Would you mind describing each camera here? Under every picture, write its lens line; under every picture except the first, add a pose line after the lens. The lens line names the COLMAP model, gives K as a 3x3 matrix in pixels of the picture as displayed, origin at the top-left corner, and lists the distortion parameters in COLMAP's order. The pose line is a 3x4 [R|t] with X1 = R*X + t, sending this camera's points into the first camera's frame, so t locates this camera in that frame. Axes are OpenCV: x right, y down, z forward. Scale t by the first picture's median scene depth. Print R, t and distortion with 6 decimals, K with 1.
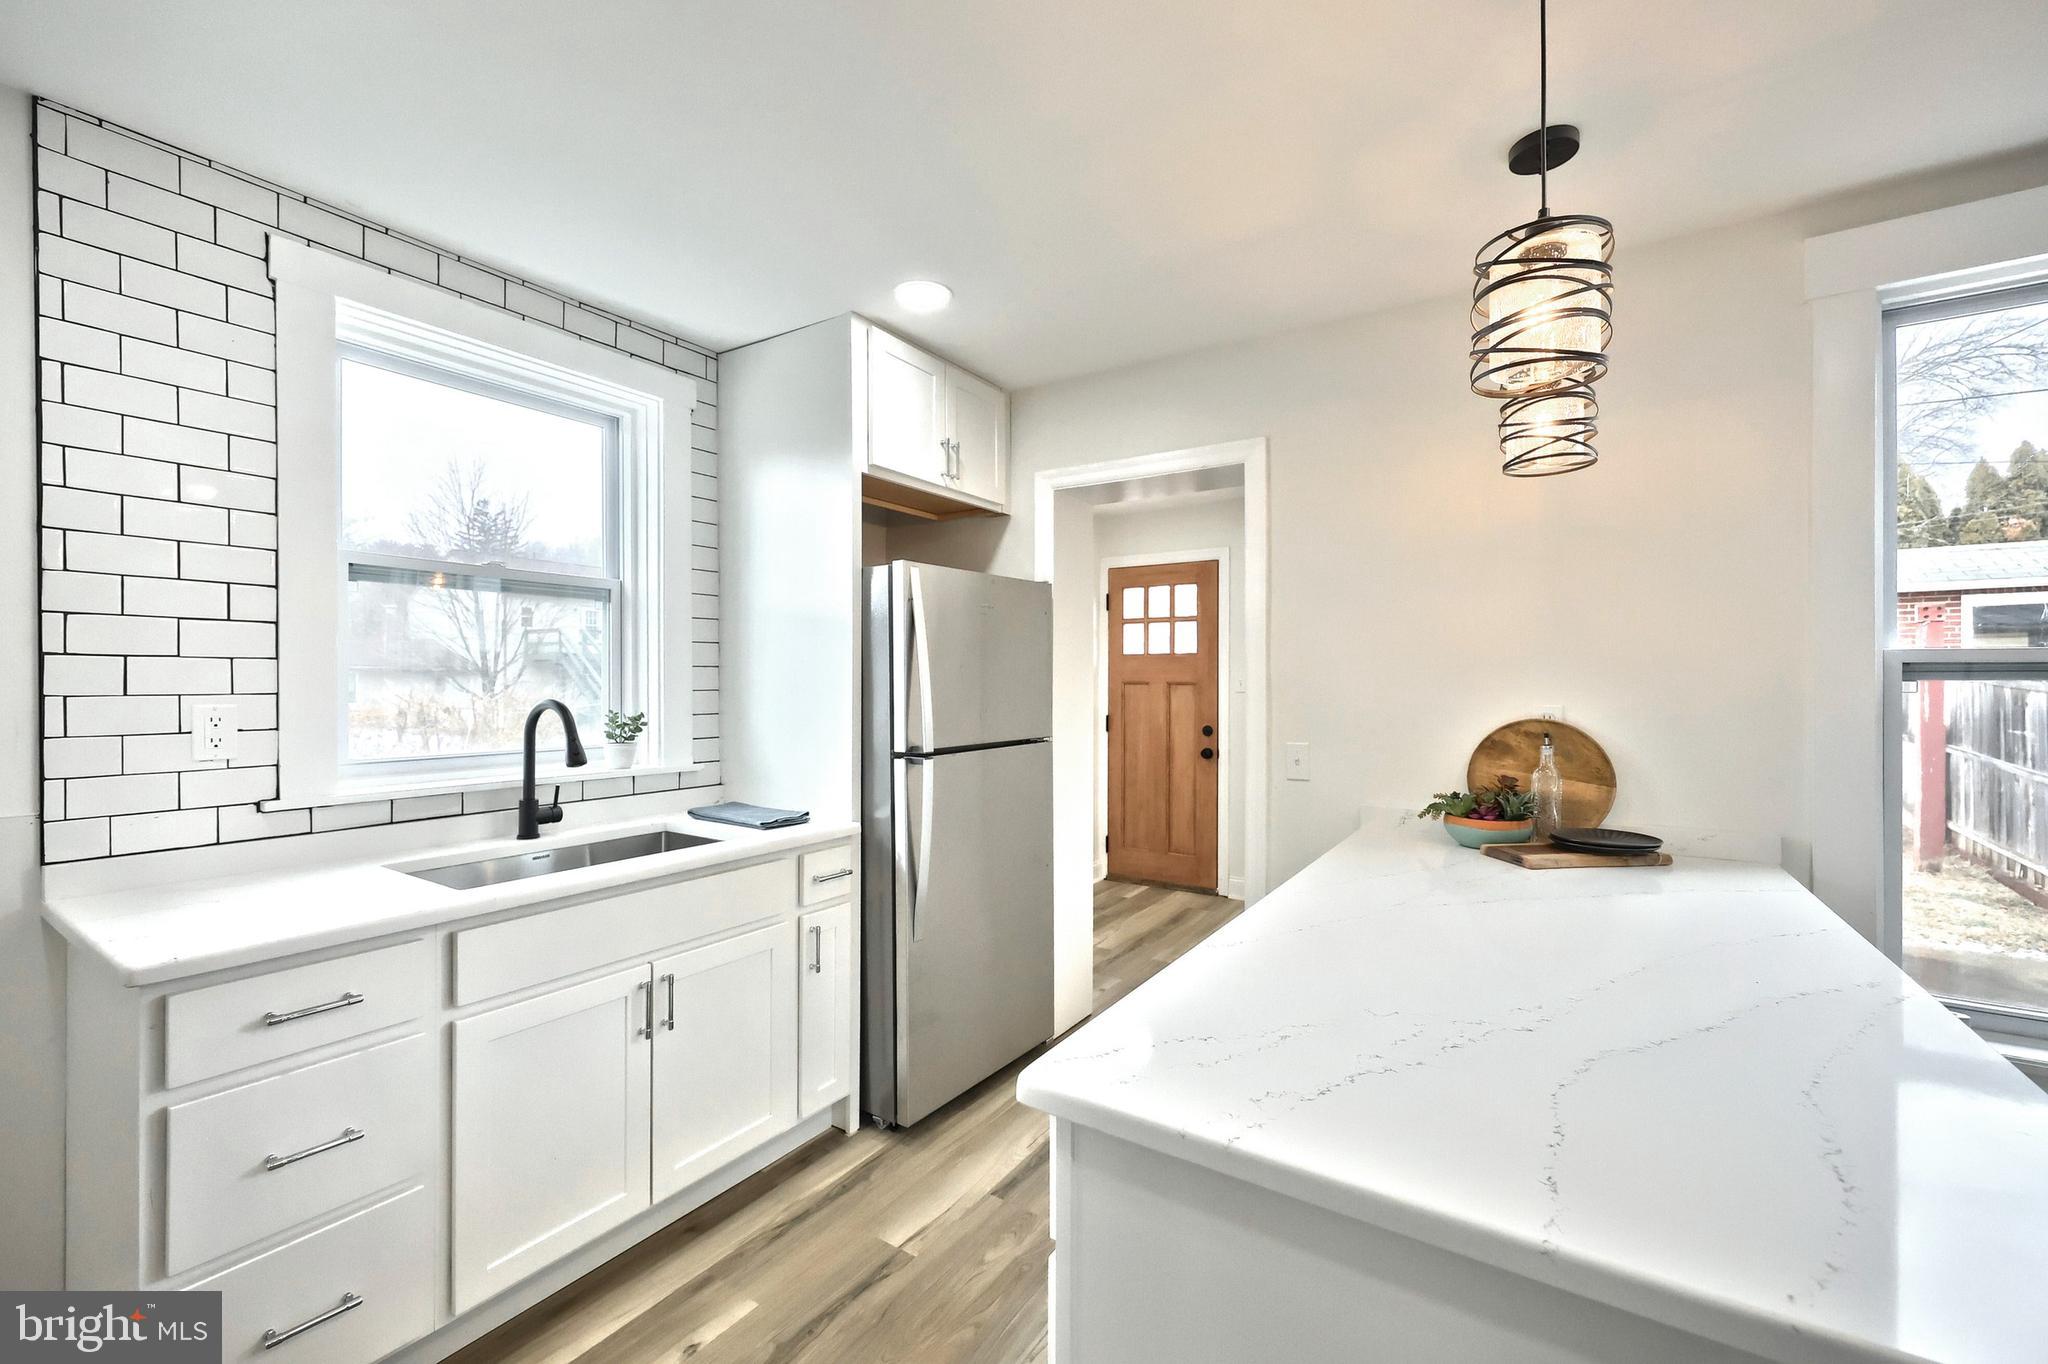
lens RADIAL K [[819.7, 0, 1024.0], [0, 819.7, 682.0], [0, 0, 1]] dist [0.000112, -0.000028]
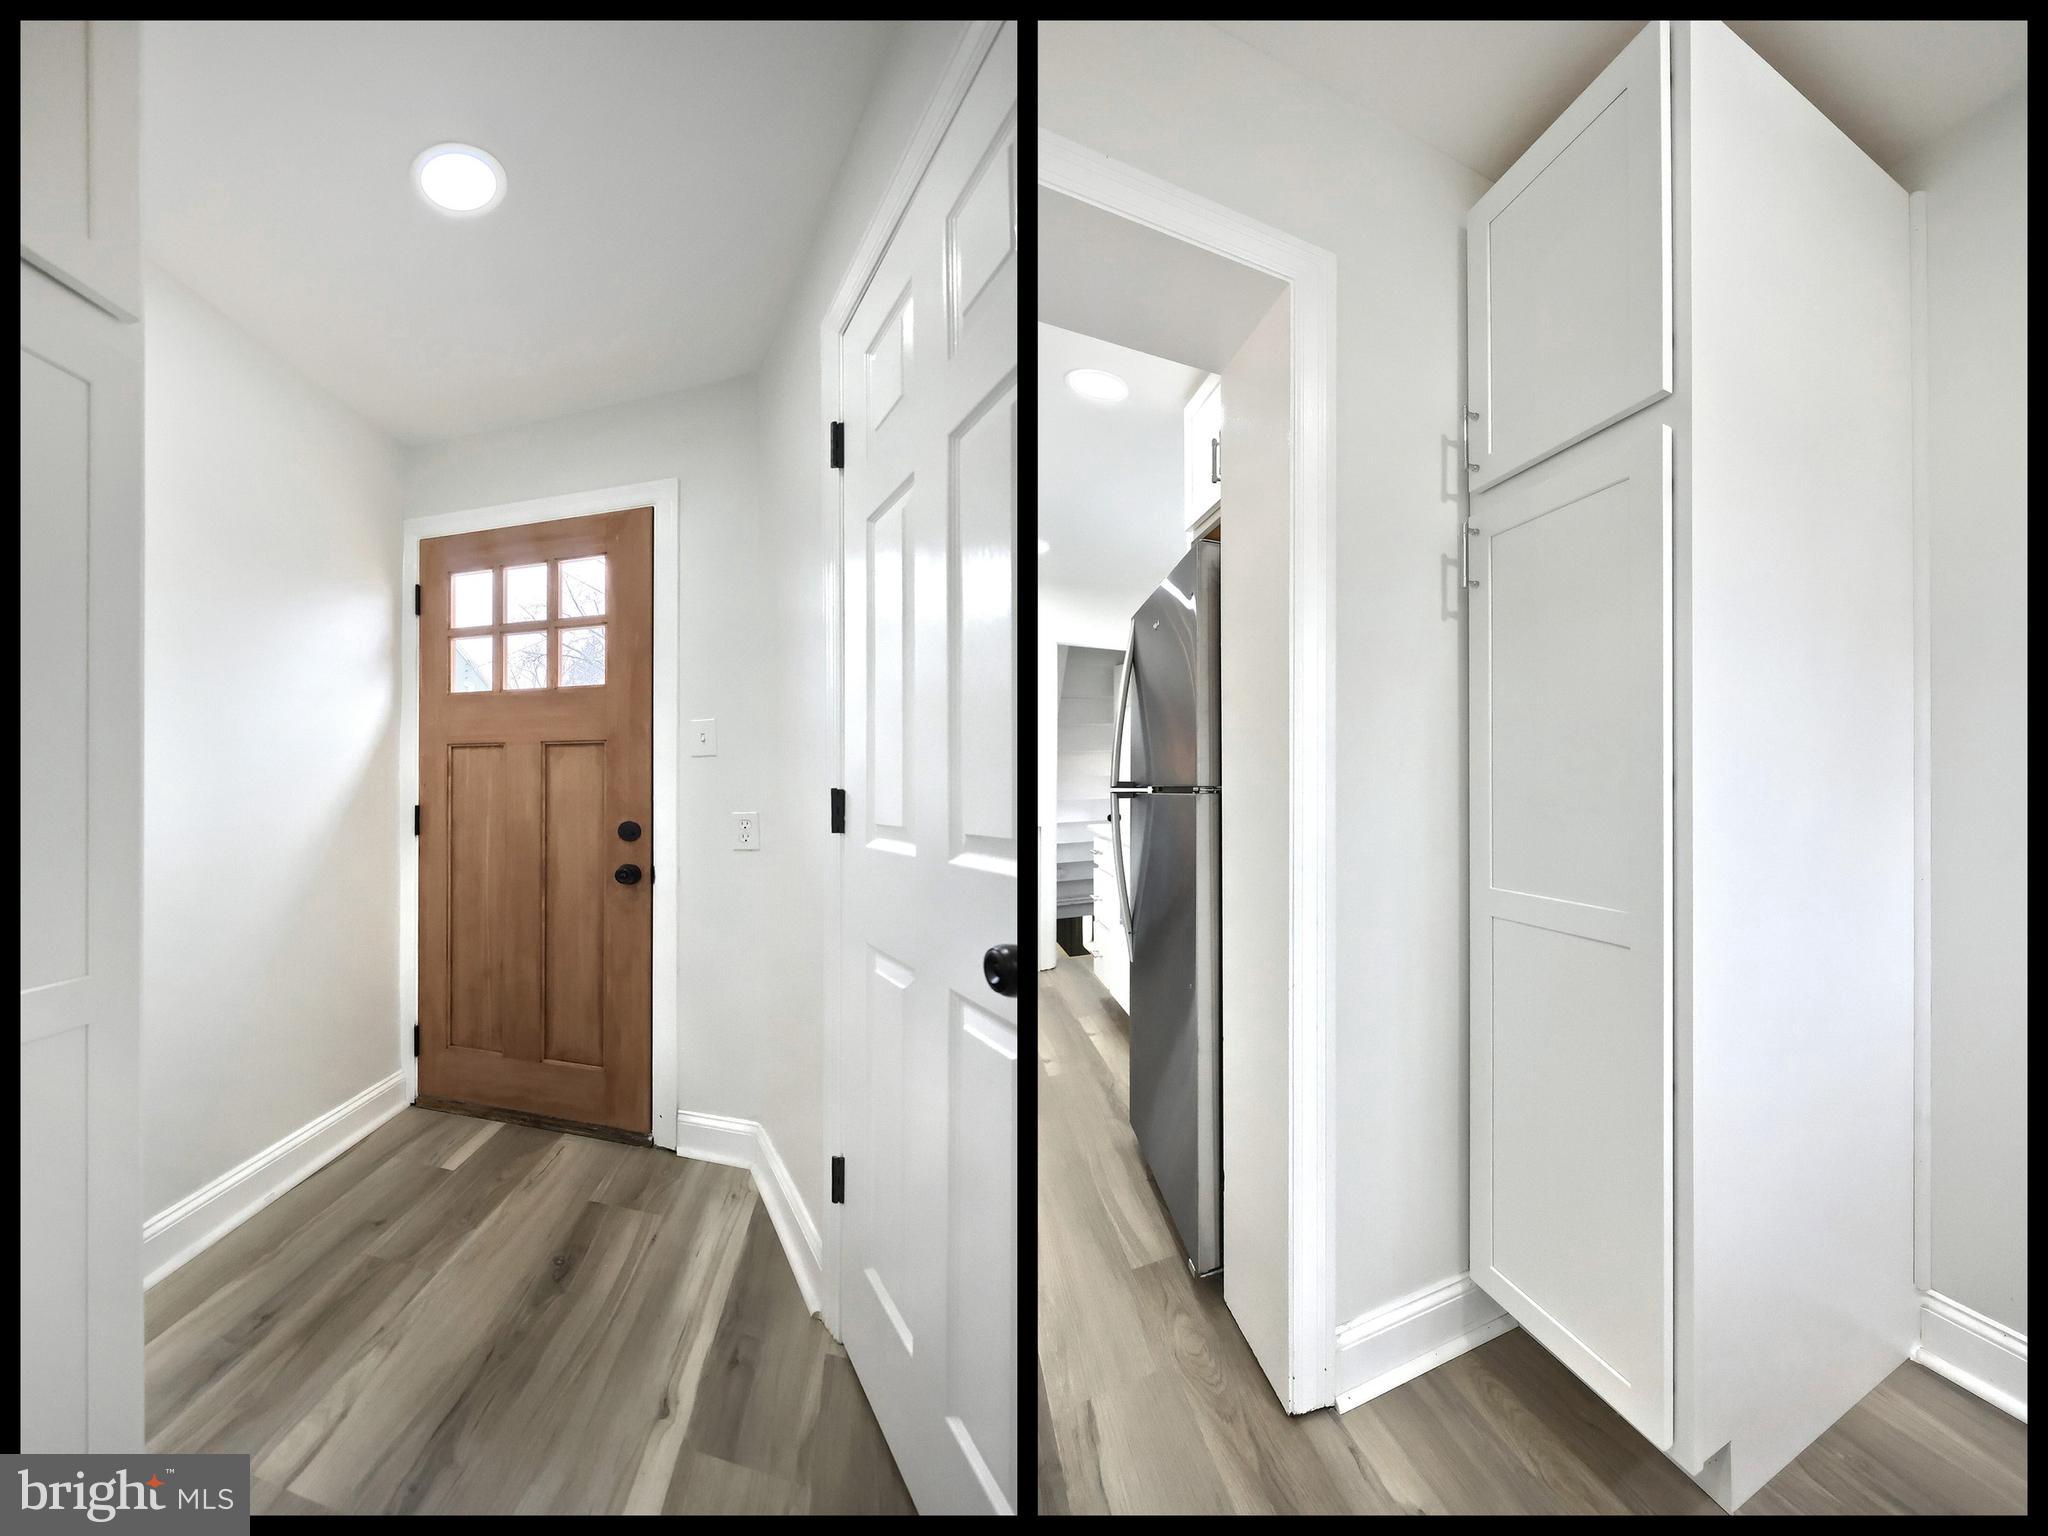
lens RADIAL K [[797.5, 0, 1024.0], [0, 797.5, 768.0], [0, 0, 1]] dist [-0.000935, -0.000034]
pose [[0.756175, 0.001055, 0.654369, 0.072041], [-0.002833, 0.999995, 0.001661, 0.015545], [-0.654364, -0.003110, 0.756173, 0.401492]]
